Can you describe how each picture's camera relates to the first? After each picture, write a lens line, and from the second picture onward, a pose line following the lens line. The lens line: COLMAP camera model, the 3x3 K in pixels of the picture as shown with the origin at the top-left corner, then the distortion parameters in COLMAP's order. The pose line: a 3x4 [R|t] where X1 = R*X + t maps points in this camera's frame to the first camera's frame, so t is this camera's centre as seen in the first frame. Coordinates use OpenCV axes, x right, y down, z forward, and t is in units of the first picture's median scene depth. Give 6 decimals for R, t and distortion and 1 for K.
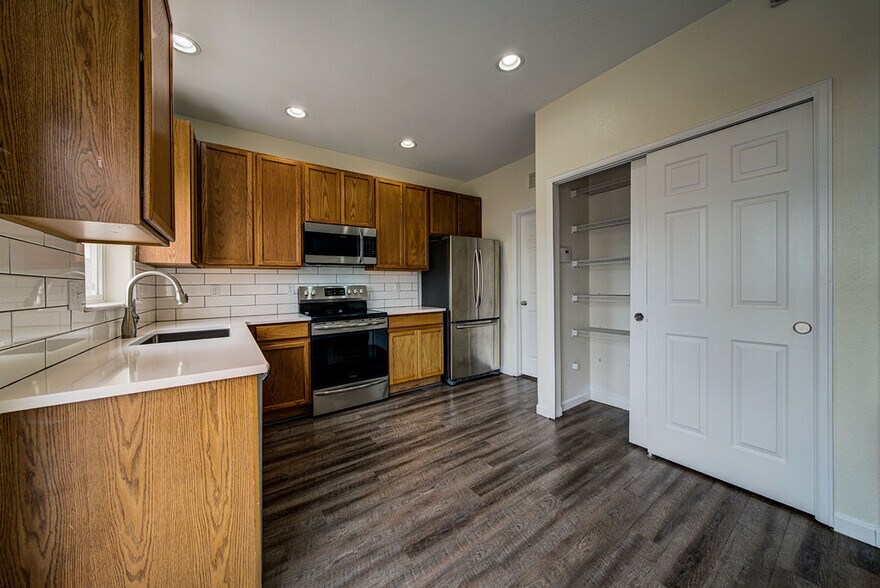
lens RADIAL K [[298.7, 0, 433.6], [0, 298.7, 292.2], [0, 0, 1]] dist [0.000471, 0.000004]
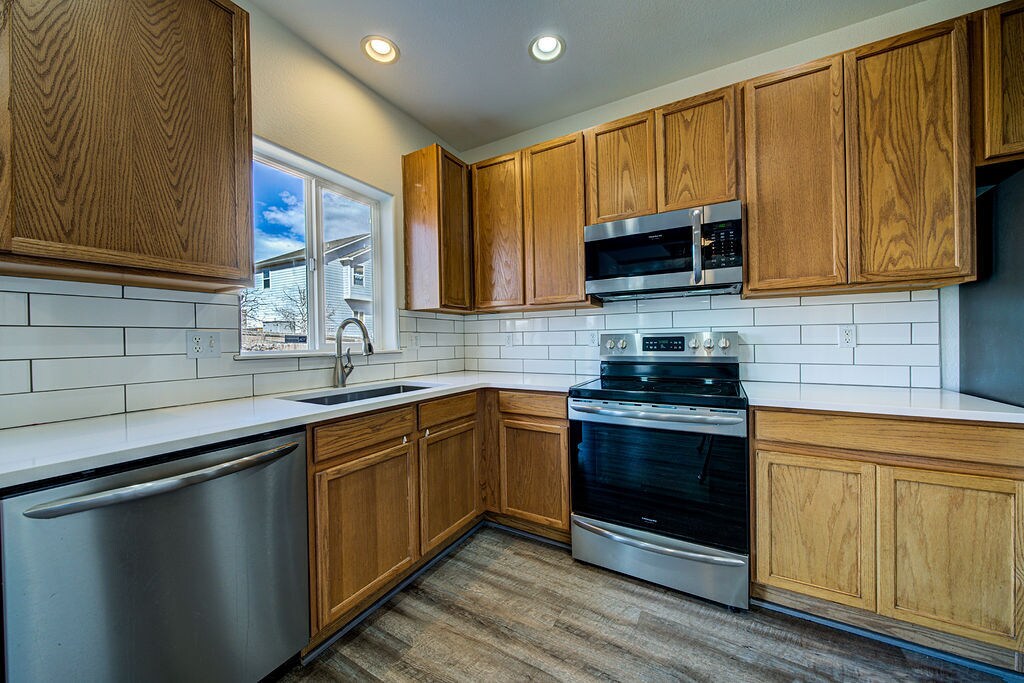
lens RADIAL K [[347.5, 0, 504.6], [0, 347.5, 339.4], [0, 0, 1]] dist [0.000471, 0.000004]
pose [[0.429955, 0.011160, -0.902781, 0.133636], [-0.014028, 0.999885, 0.005679, -0.009594], [0.902741, 0.010223, 0.430062, 0.546895]]
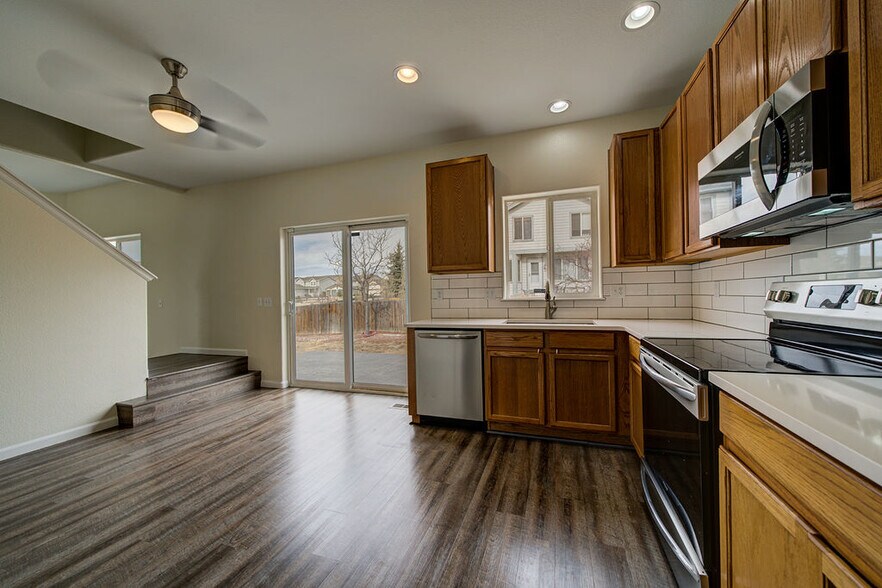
lens RADIAL K [[325.4, 0, 489.1], [0, 325.4, 293.1], [0, 0, 1]] dist [0.000969, 0.000073]
pose [[-0.746855, 0.029116, -0.664349, 0.245417], [0.018260, 0.999562, 0.023279, -0.022979], [0.664736, 0.005255, -0.747060, 1.190912]]
